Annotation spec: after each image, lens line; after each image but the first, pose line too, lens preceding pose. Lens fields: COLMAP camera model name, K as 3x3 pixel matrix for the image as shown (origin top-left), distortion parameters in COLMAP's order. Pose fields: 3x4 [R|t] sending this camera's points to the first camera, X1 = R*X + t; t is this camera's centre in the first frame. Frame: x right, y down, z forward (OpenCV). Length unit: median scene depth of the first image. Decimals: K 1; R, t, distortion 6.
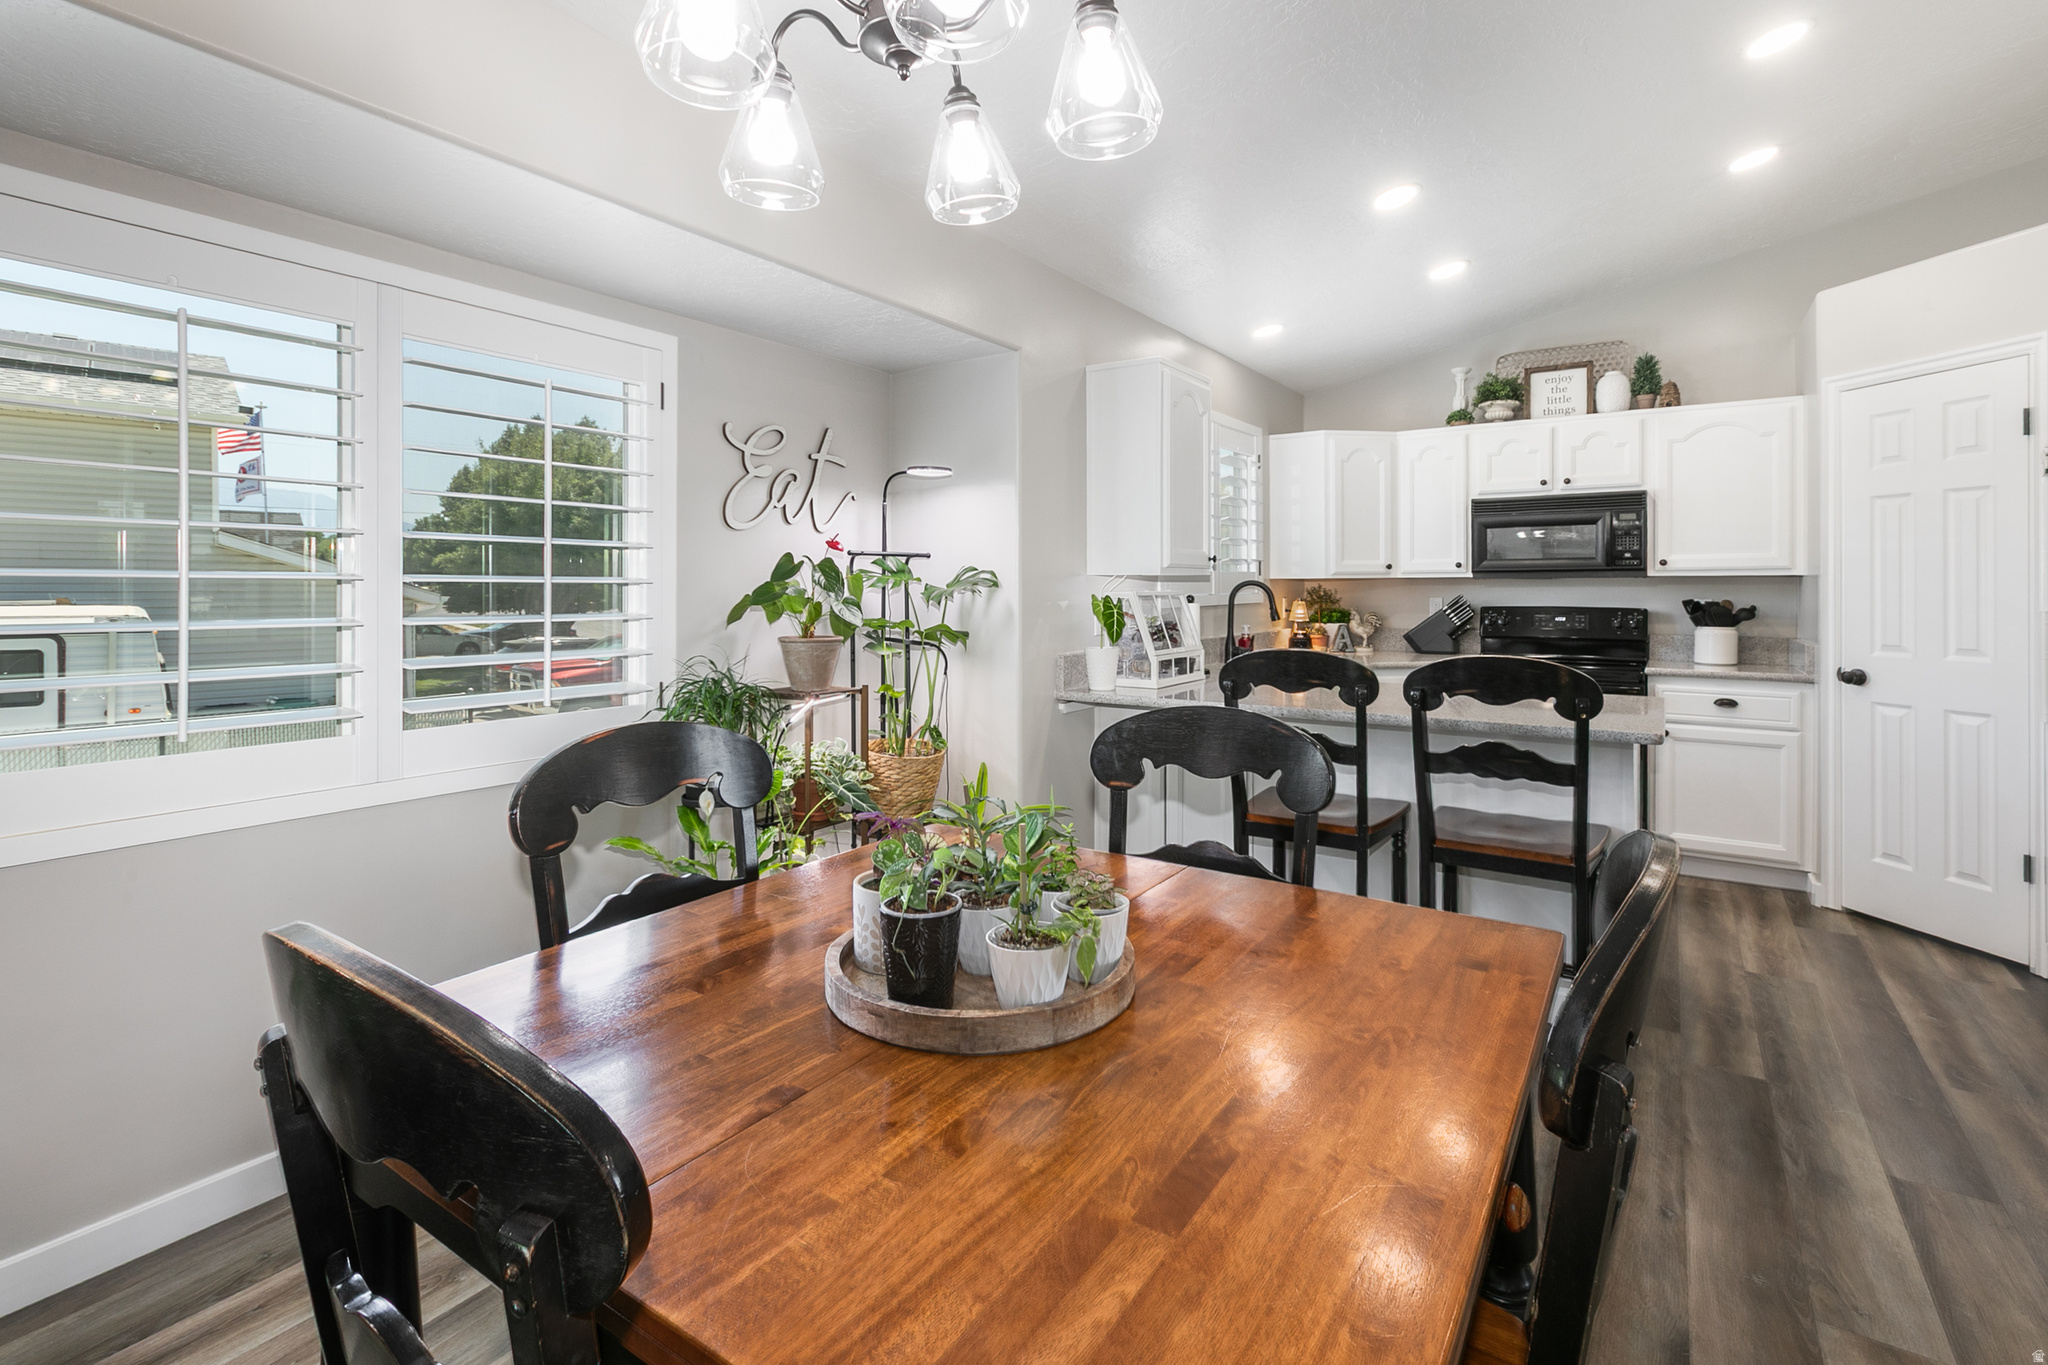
lens RADIAL K [[948.7, 0, 1024.6], [0, 948.7, 590.5], [0, 0, 1]] dist [-0.000176, -0.000420]
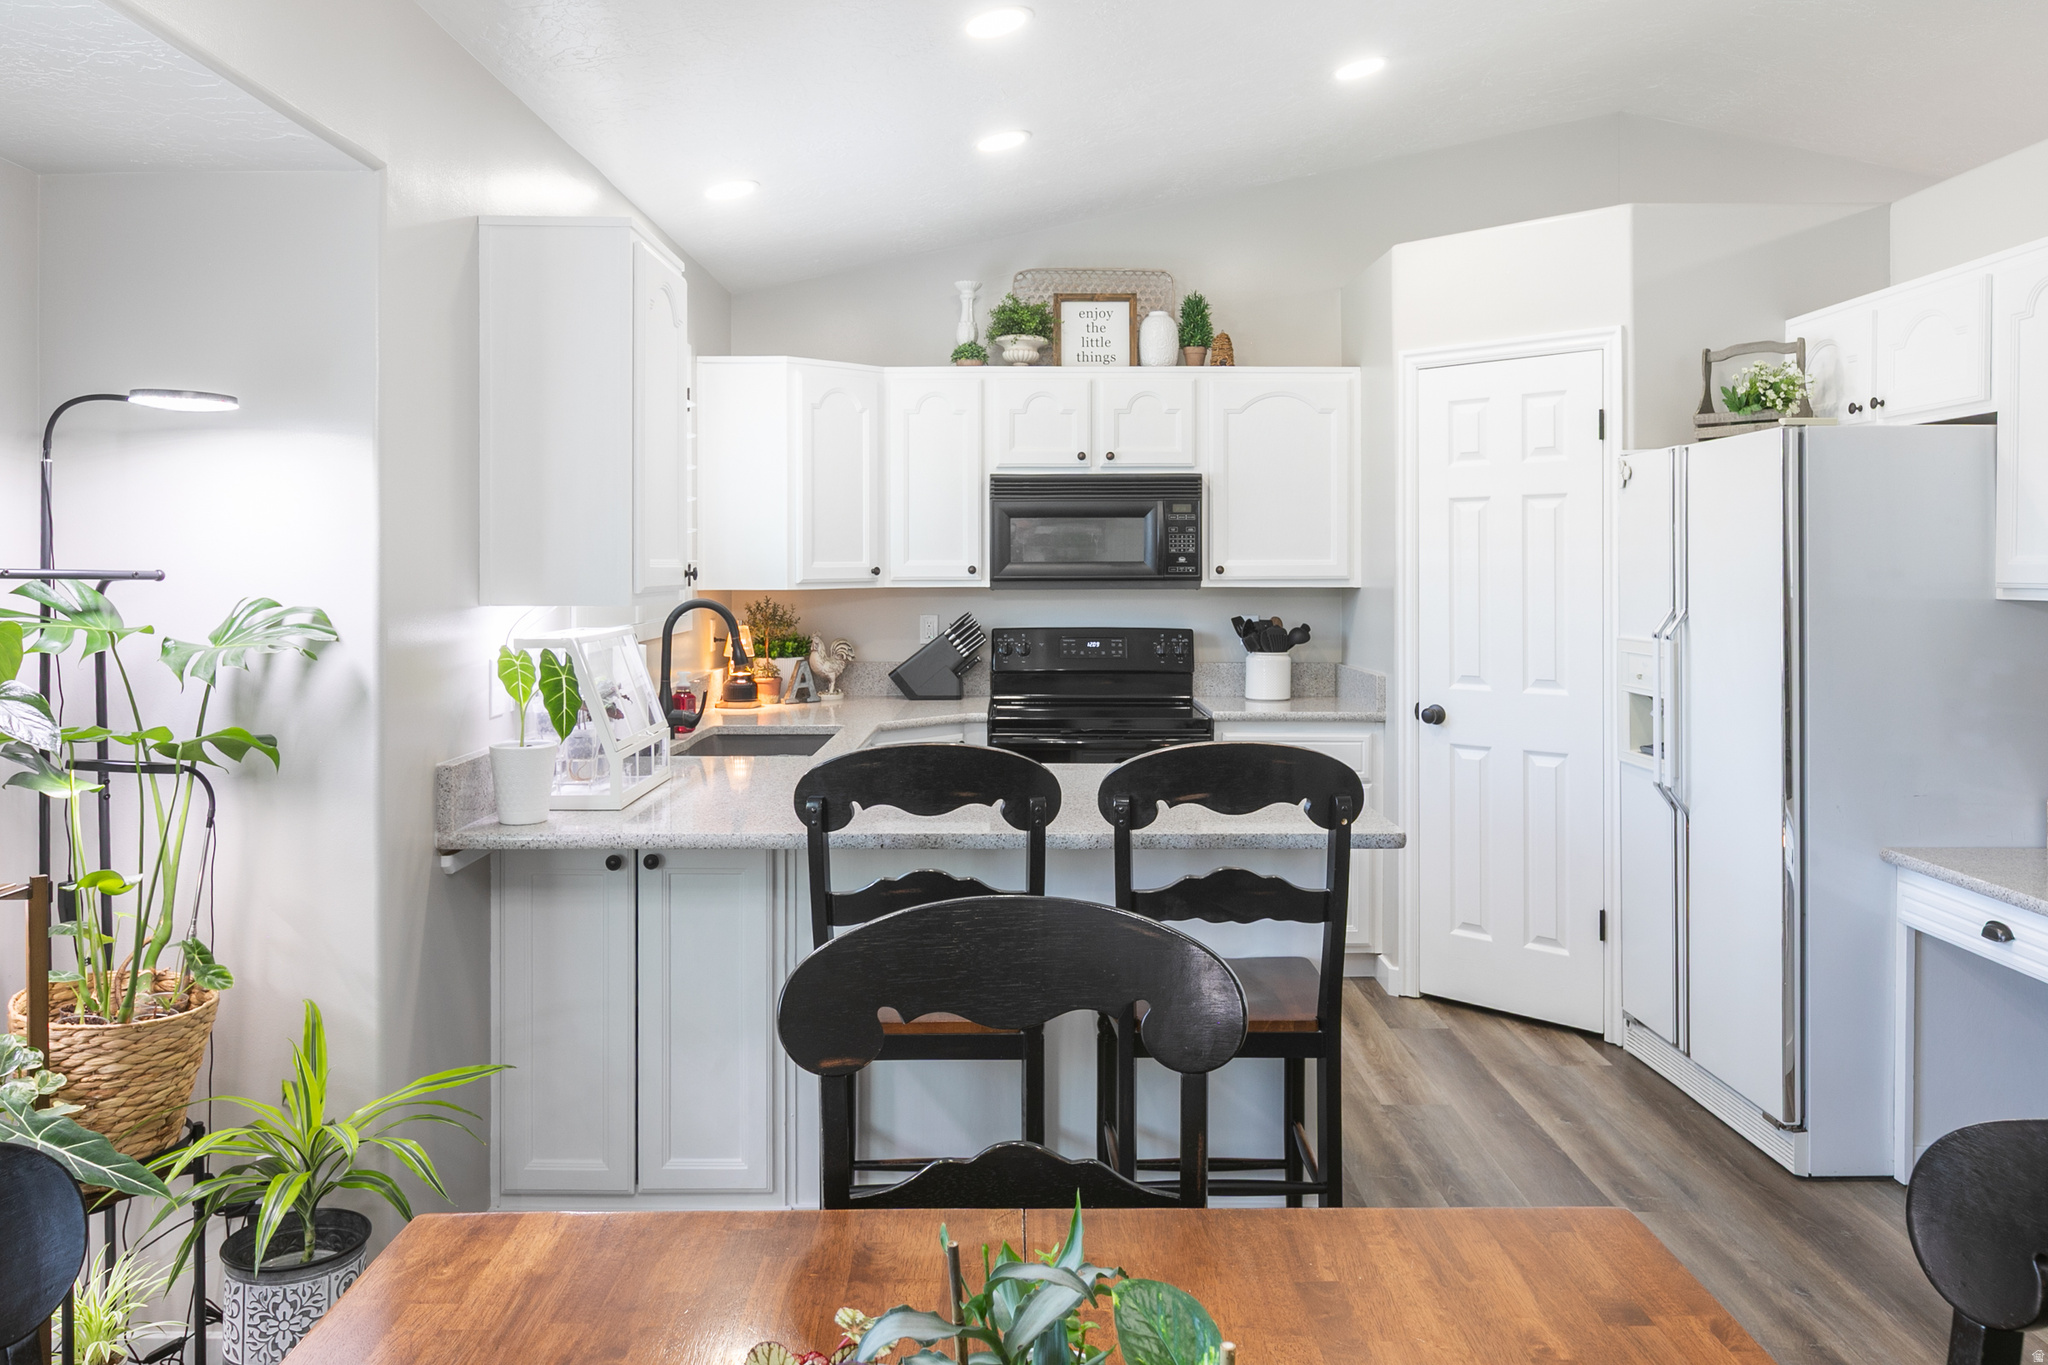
lens RADIAL K [[1455.9, 0, 1016.4], [0, 1455.9, 572.2], [0, 0, 1]] dist [0.002652, -0.003891]
pose [[0.825903, -0.002236, 0.563808, -0.123267], [0.001015, 0.999996, 0.002480, -0.031329], [-0.563812, -0.001476, 0.825902, 0.128845]]
